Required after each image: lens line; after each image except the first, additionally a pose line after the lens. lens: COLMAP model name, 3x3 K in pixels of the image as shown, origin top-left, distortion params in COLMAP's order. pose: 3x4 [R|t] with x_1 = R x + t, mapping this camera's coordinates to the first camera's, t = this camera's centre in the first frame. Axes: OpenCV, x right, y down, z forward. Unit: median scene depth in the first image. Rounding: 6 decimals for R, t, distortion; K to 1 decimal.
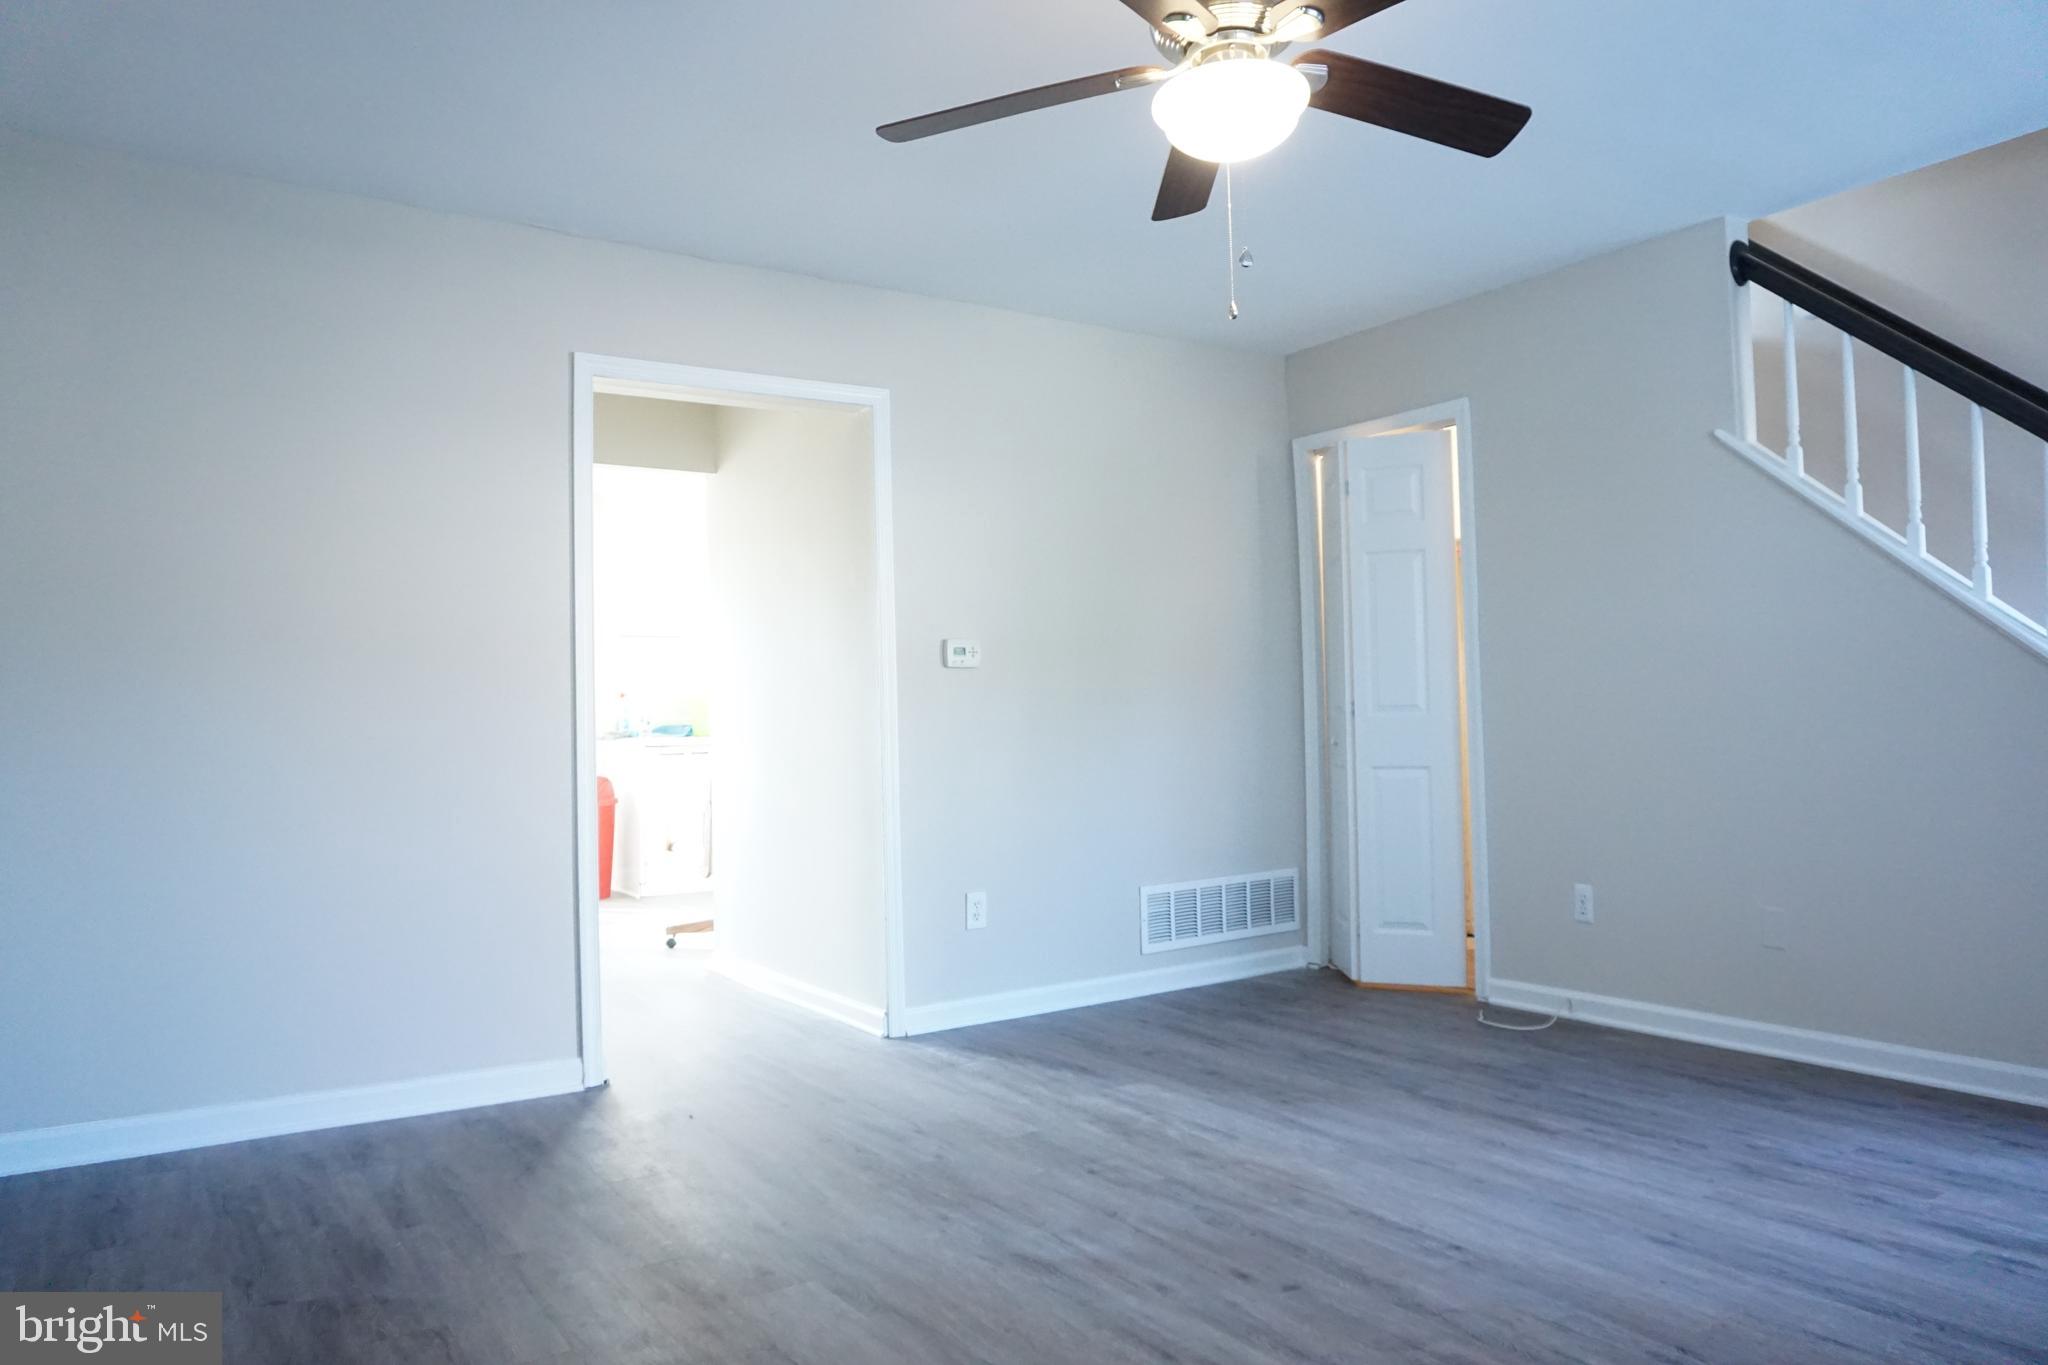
lens RADIAL K [[1360.3, 0, 1017.6], [0, 1360.3, 676.7], [0, 0, 1]] dist [-0.043964, 0.025029]
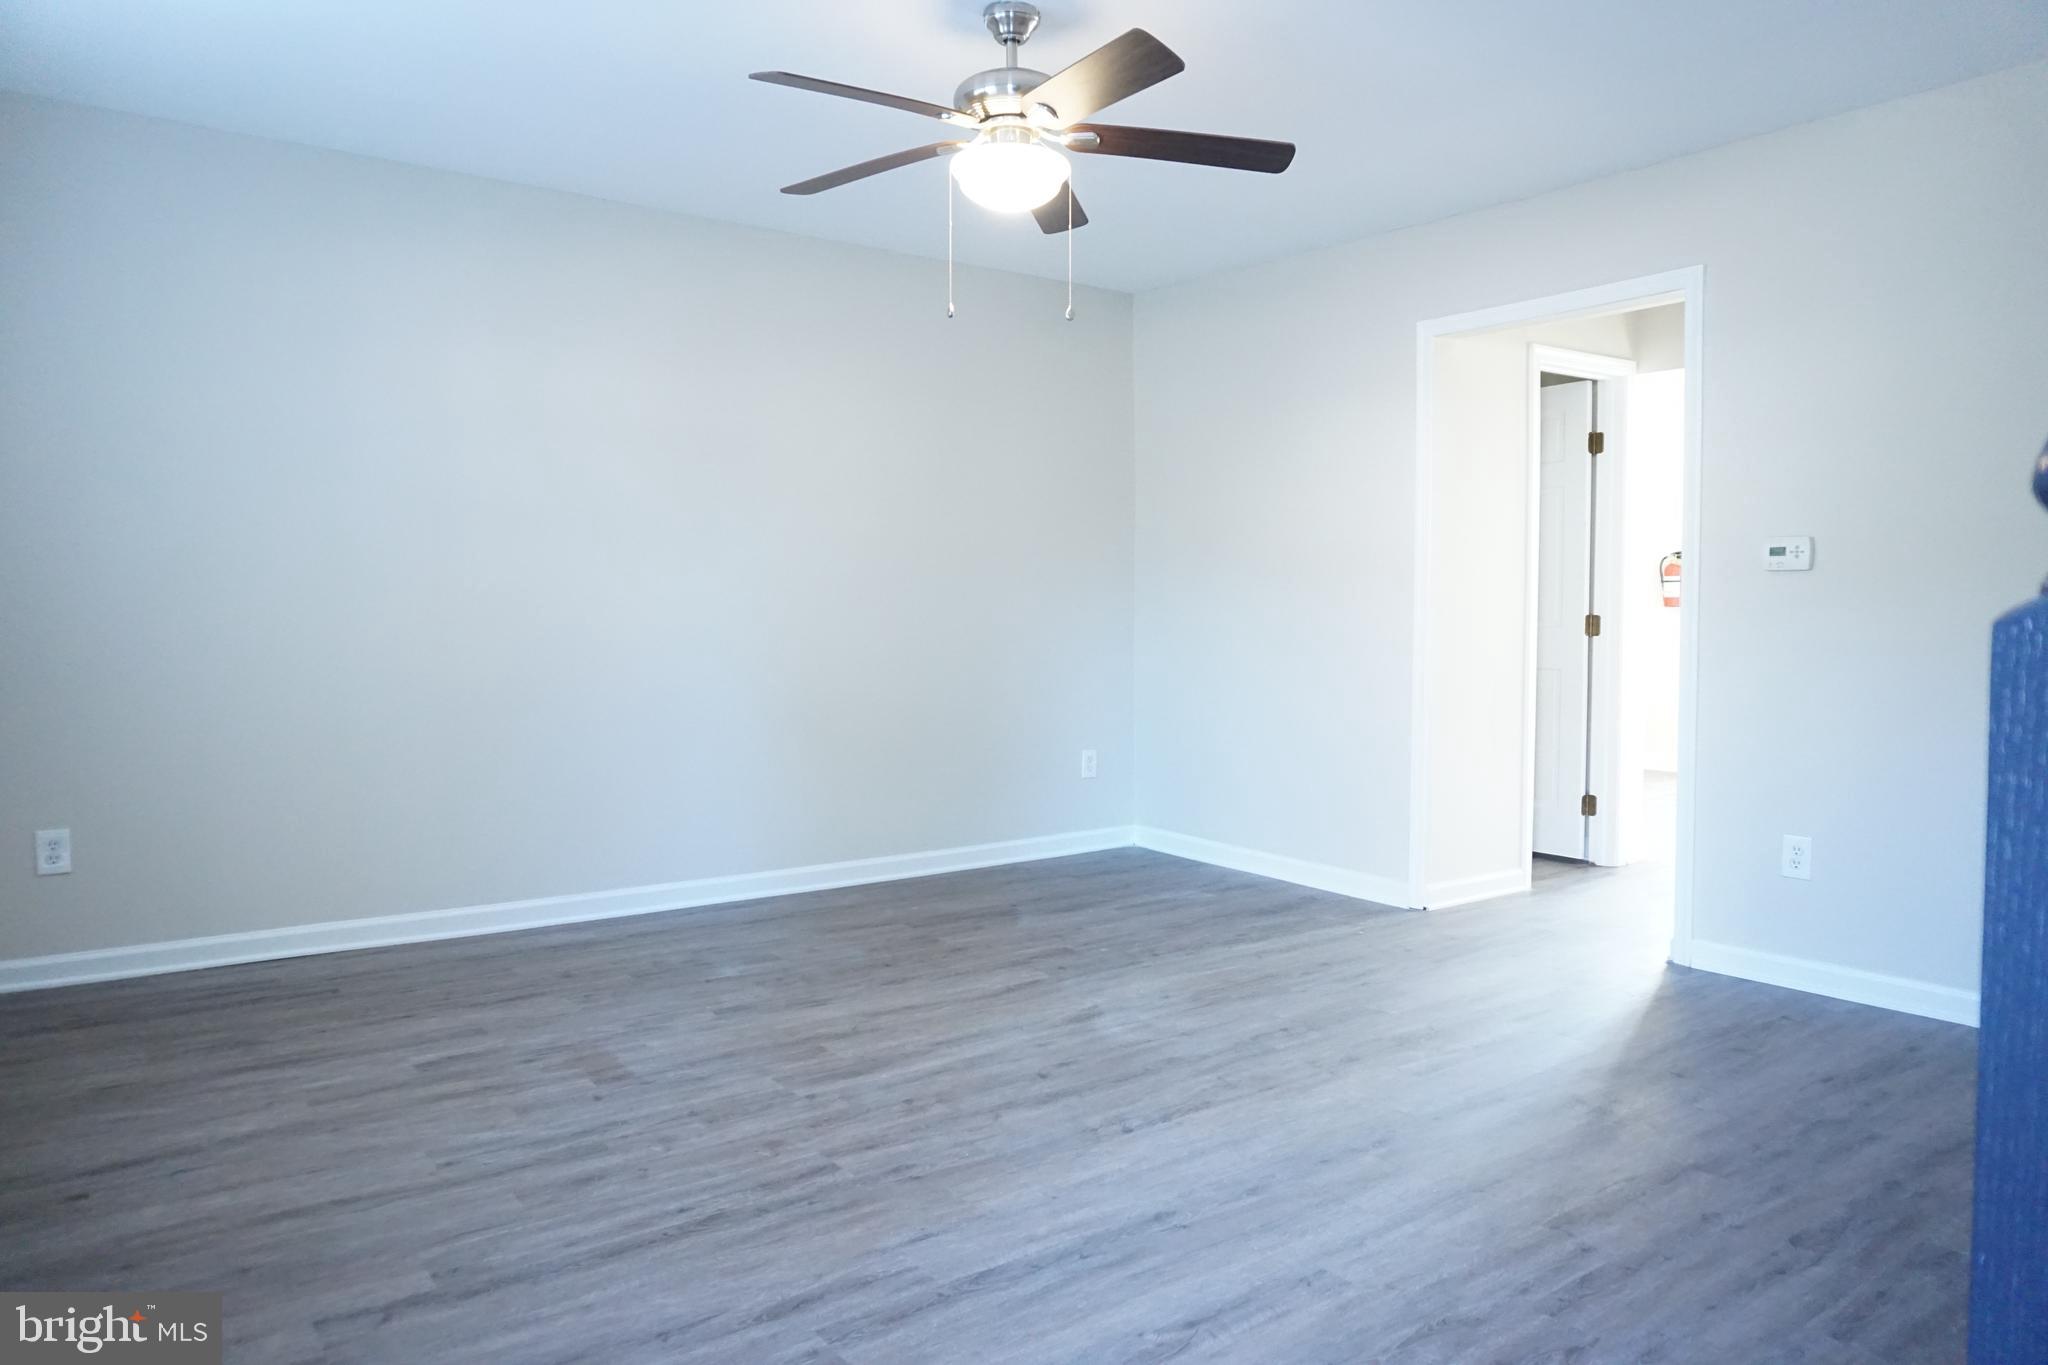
lens RADIAL K [[1371.9, 0, 1024.0], [0, 1371.9, 682.5], [0, 0, 1]] dist [-0.048775, 0.030230]
pose [[0.055072, 0.083344, -0.994998, 1.352580], [0.031858, 0.995856, 0.085179, -0.042254], [0.997974, -0.036390, 0.052189, 0.830456]]
